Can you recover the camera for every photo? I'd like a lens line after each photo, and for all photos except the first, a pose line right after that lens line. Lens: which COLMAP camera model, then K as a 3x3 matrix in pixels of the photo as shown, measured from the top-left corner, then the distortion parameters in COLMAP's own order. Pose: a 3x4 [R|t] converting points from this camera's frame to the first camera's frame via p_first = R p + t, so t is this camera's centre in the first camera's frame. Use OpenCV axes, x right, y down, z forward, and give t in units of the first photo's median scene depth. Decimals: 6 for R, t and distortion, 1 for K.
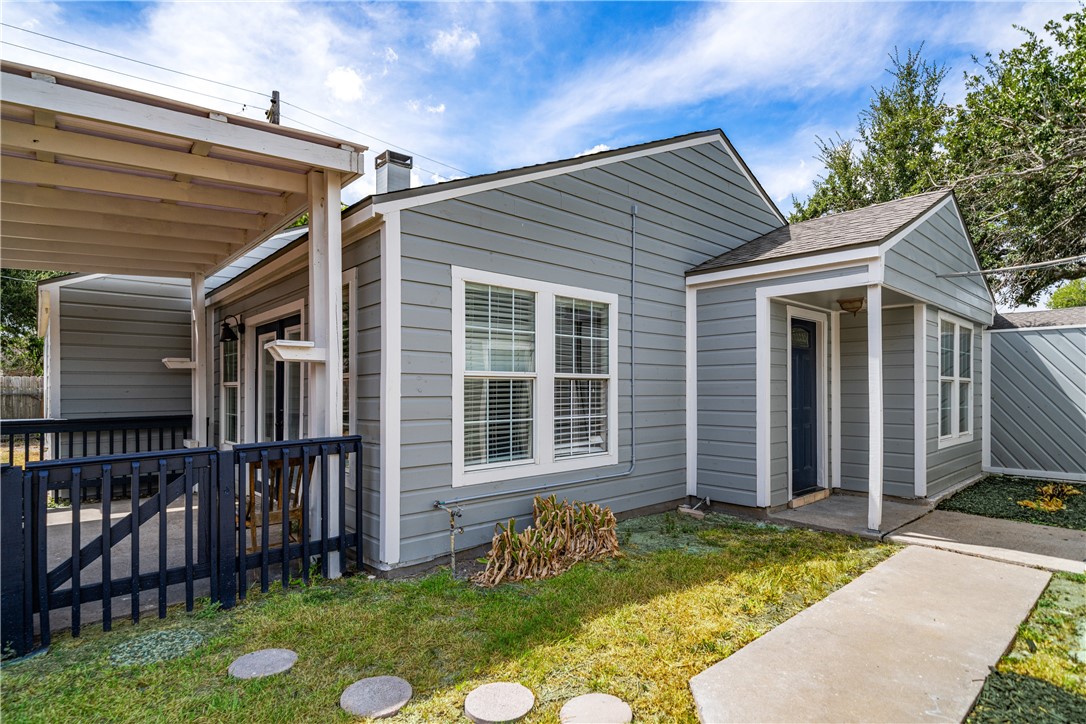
lens RADIAL K [[557.0, 0, 538.9], [0, 557.0, 389.1], [0, 0, 1]] dist [0.001609, 0.001442]
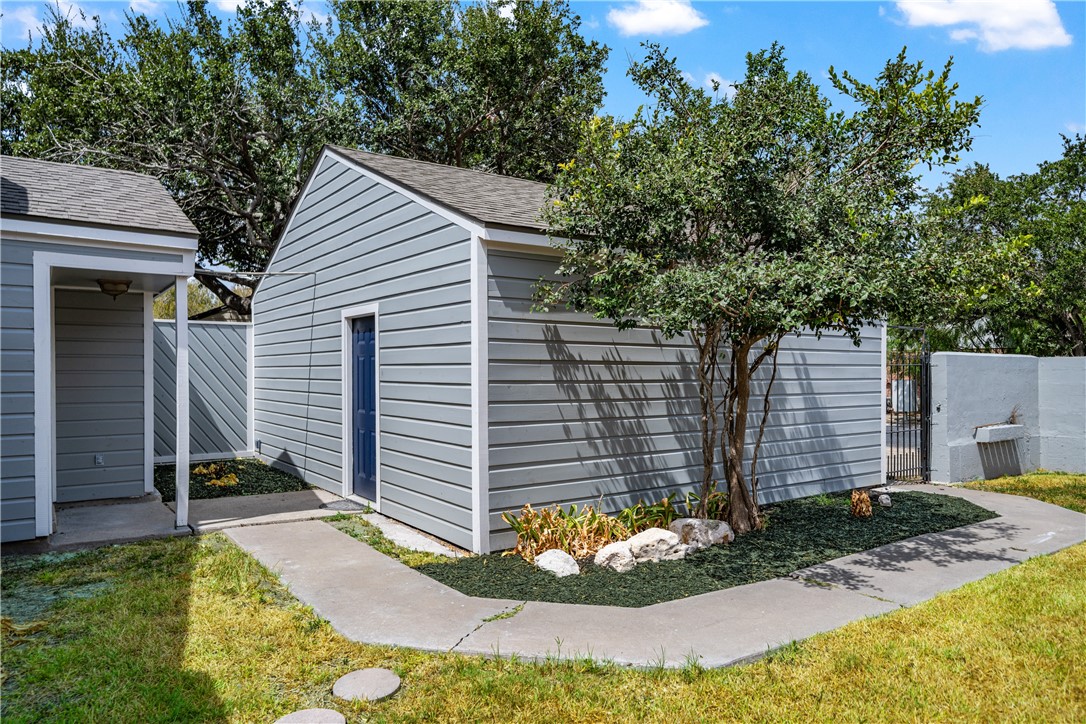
lens RADIAL K [[721.1, 0, 549.2], [0, 721.1, 372.3], [0, 0, 1]] dist [-0.001041, 0.001604]
pose [[0.108784, 0.000429, 0.994065, -0.469044], [-0.000714, 1.000000, -0.000354, -0.014314], [-0.994065, -0.000671, 0.108784, 0.175323]]
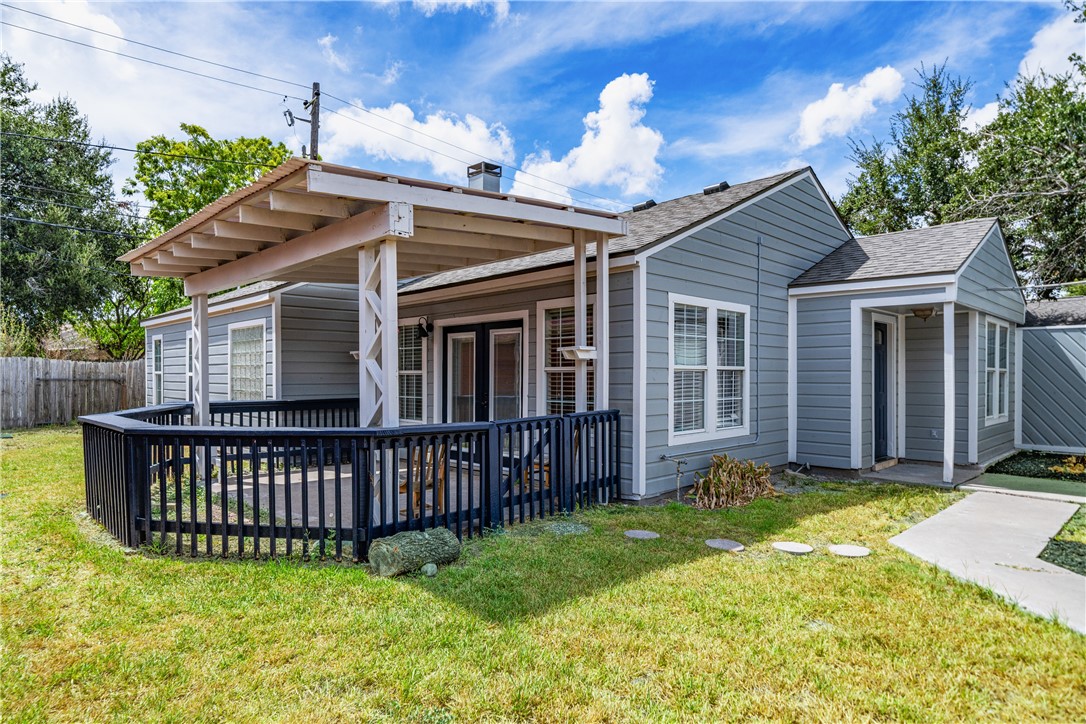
lens RADIAL K [[628.5, 0, 495.5], [0, 628.5, 376.3], [0, 0, 1]] dist [-0.001967, 0.005643]
pose [[0.999943, 0.002923, 0.010300, -0.412251], [-0.002955, 0.999991, 0.003099, -0.005705], [-0.010291, -0.003129, 0.999942, -0.414017]]
